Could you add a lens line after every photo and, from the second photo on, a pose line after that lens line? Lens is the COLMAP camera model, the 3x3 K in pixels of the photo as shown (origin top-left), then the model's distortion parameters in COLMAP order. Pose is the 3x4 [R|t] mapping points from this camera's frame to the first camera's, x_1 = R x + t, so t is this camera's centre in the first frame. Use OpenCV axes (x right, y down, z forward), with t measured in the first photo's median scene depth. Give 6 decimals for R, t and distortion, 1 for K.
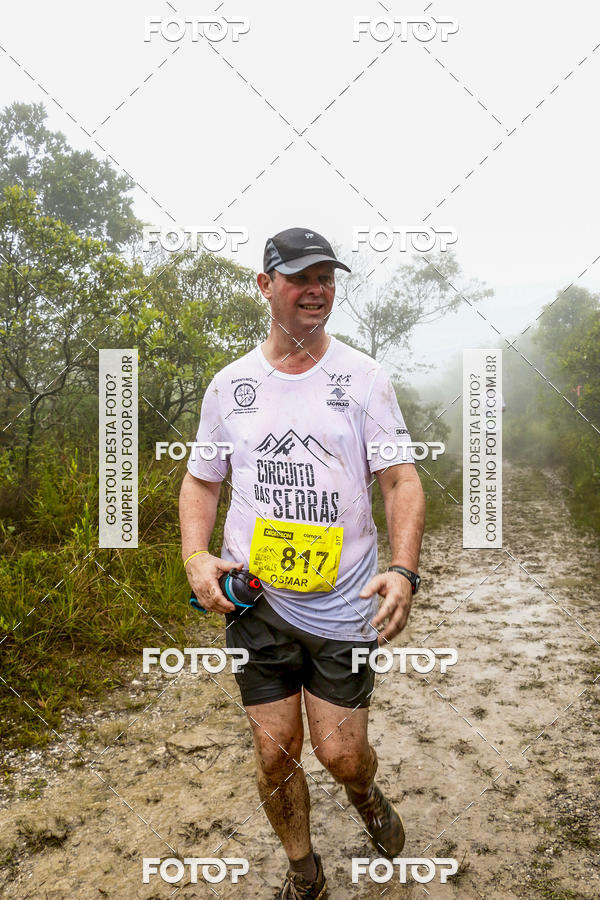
lens RADIAL K [[808.0, 0, 304.6], [0, 808.0, 453.6], [0, 0, 1]] dist [-0.156747, 0.202353]
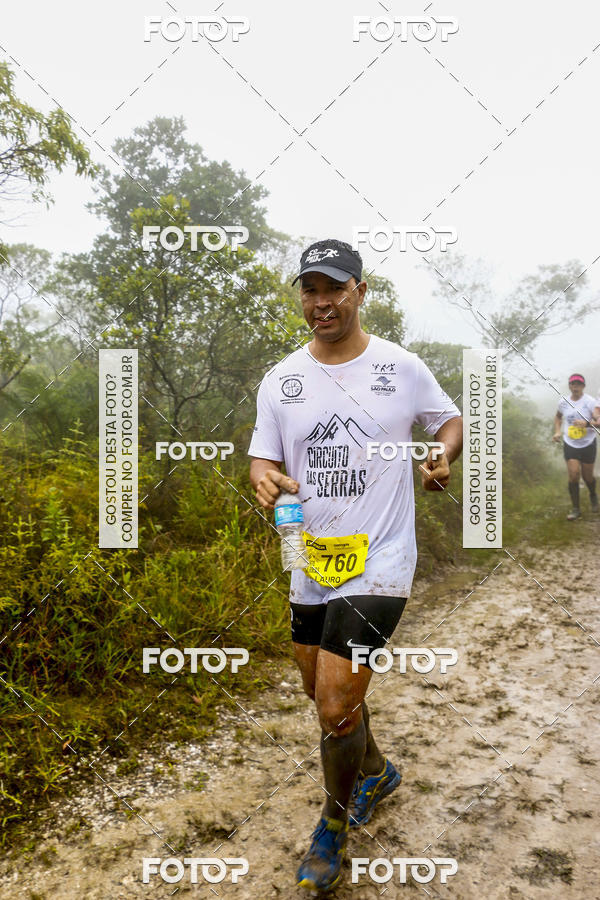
lens RADIAL K [[808.0, 0, 305.5], [0, 808.0, 448.8], [0, 0, 1]] dist [-0.156747, 0.202353]
pose [[0.990834, 0.032508, -0.131119, -0.070337], [-0.034609, 0.999306, -0.013779, 0.001007], [0.130580, 0.018191, 0.991271, -0.011661]]
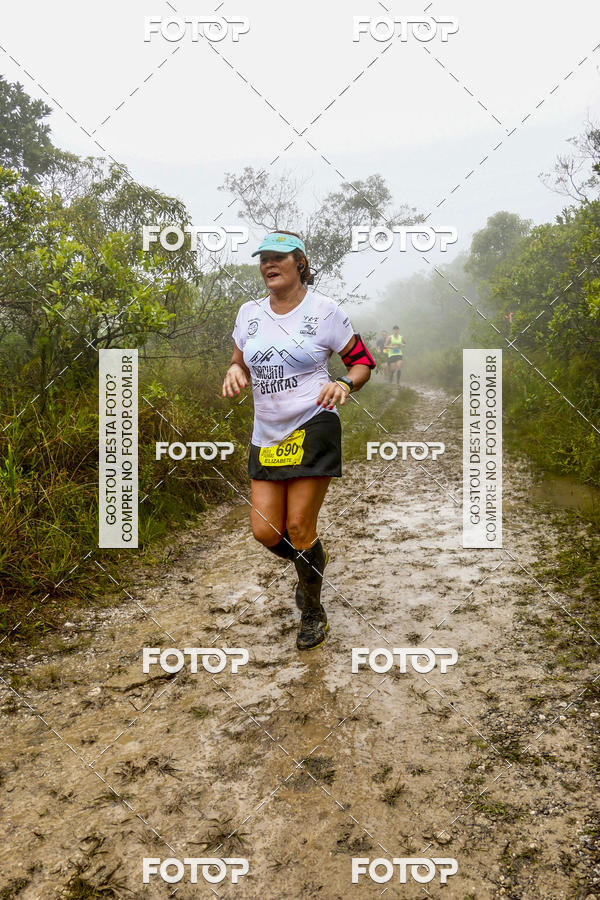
lens RADIAL K [[808.0, 0, 304.1], [0, 808.0, 455.8], [0, 0, 1]] dist [-0.156747, 0.202353]
pose [[0.996556, -0.035736, 0.074823, 0.013379], [0.029317, 0.995933, 0.085197, 0.005540], [-0.077564, -0.082710, 0.993551, 0.020265]]
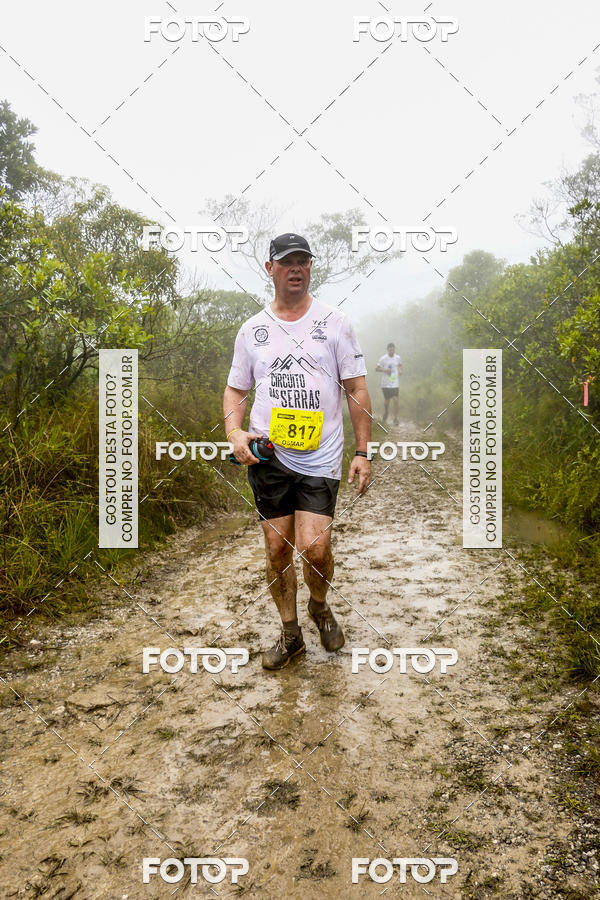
lens RADIAL K [[808.0, 0, 303.2], [0, 808.0, 452.1], [0, 0, 1]] dist [-0.156747, 0.202353]
pose [[0.993527, 0.006066, 0.113438, 0.004687], [-0.011375, 0.998867, 0.046216, 0.007230], [-0.113029, -0.047208, 0.992470, 0.010569]]
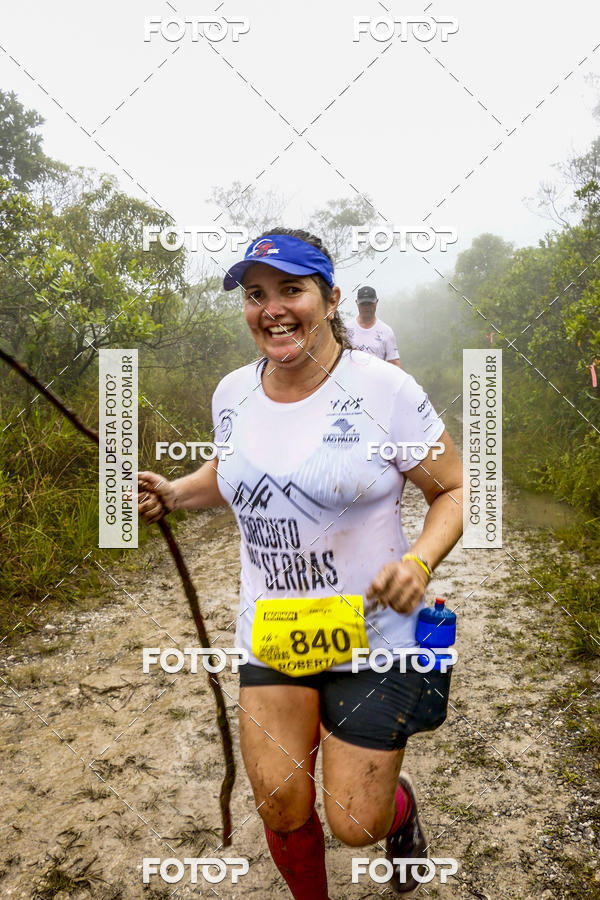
lens RADIAL K [[808.0, 0, 303.5], [0, 808.0, 452.8], [0, 0, 1]] dist [-0.156747, 0.202353]
pose [[0.995078, -0.007000, 0.098844, 0.010263], [0.000550, 0.997876, 0.065132, 0.005183], [-0.099090, -0.064757, 0.992969, -0.009351]]
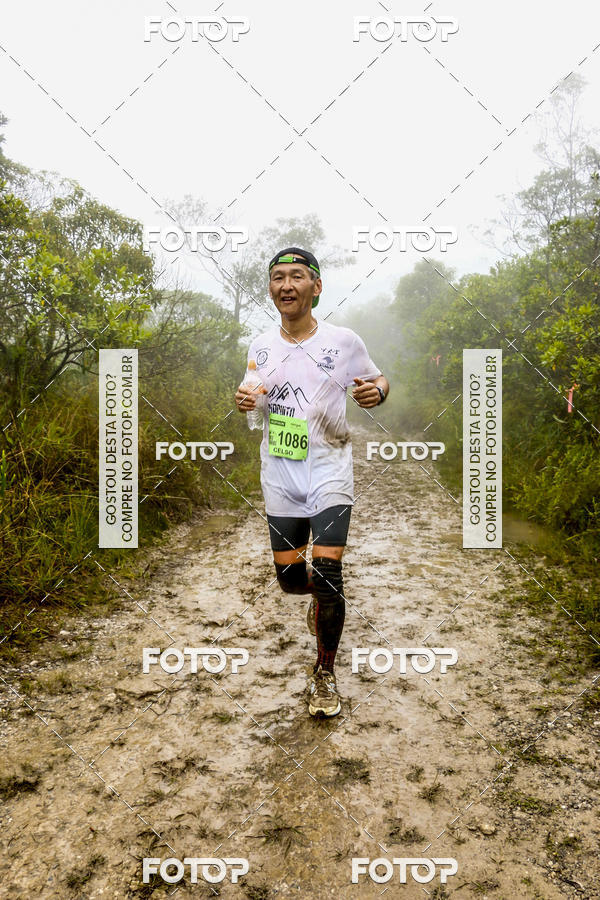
lens RADIAL K [[808.0, 0, 297.9], [0, 808.0, 456.6], [0, 0, 1]] dist [-0.156747, 0.202353]
pose [[0.980915, 0.023593, 0.192999, -0.138451], [-0.033078, 0.998391, 0.046067, 0.017619], [-0.191602, -0.051572, 0.980117, -0.008210]]
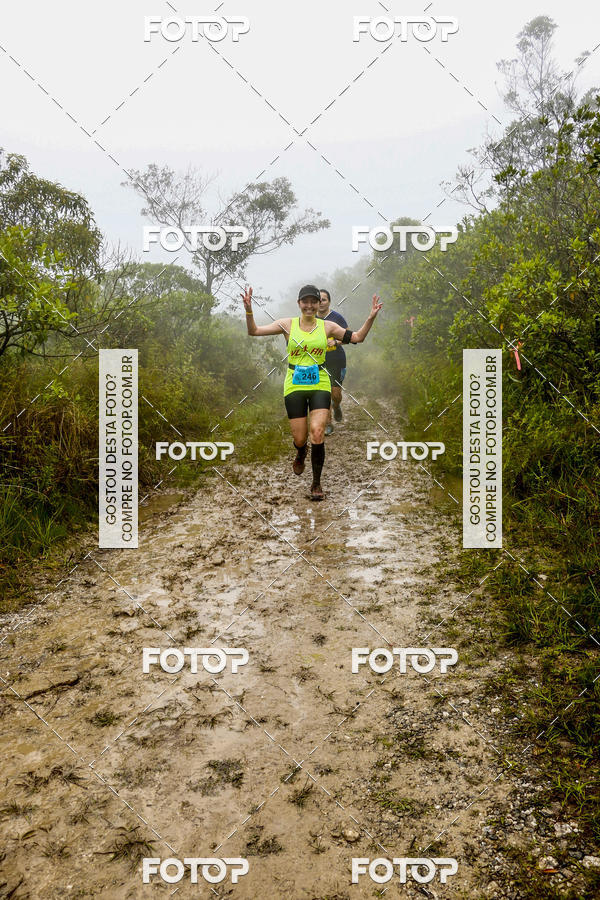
lens RADIAL K [[808.0, 0, 302.3], [0, 808.0, 460.1], [0, 0, 1]] dist [-0.156747, 0.202353]
pose [[0.980574, -0.032524, 0.193434, 0.007696], [0.014993, 0.995700, 0.091413, 0.004557], [-0.195576, -0.086737, 0.976845, 0.021656]]
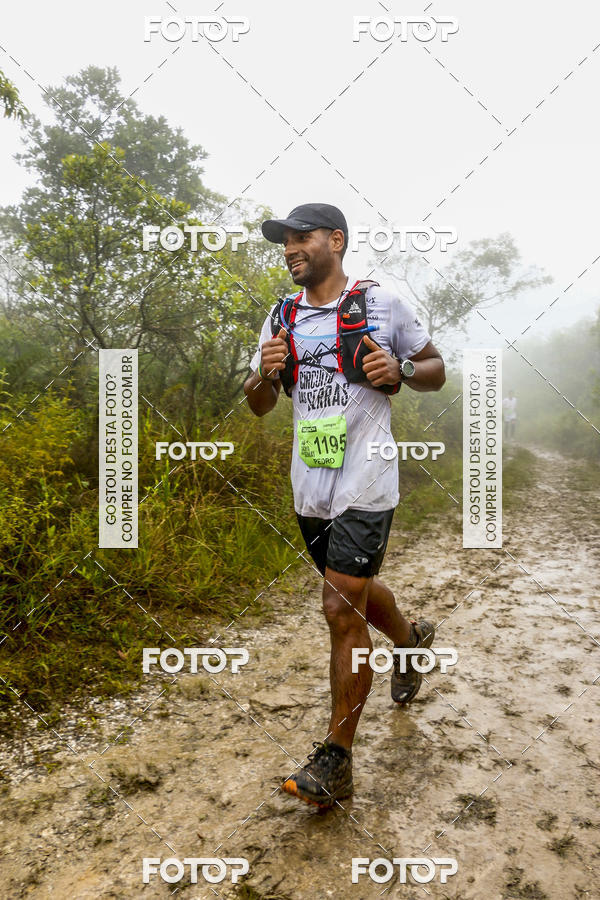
lens RADIAL K [[808.0, 0, 305.0], [0, 808.0, 449.9], [0, 0, 1]] dist [-0.156747, 0.202353]
pose [[0.997412, 0.055336, -0.045897, -0.071906], [-0.054554, 0.998346, 0.018132, 0.027439], [0.046825, -0.015581, 0.998782, 0.007789]]
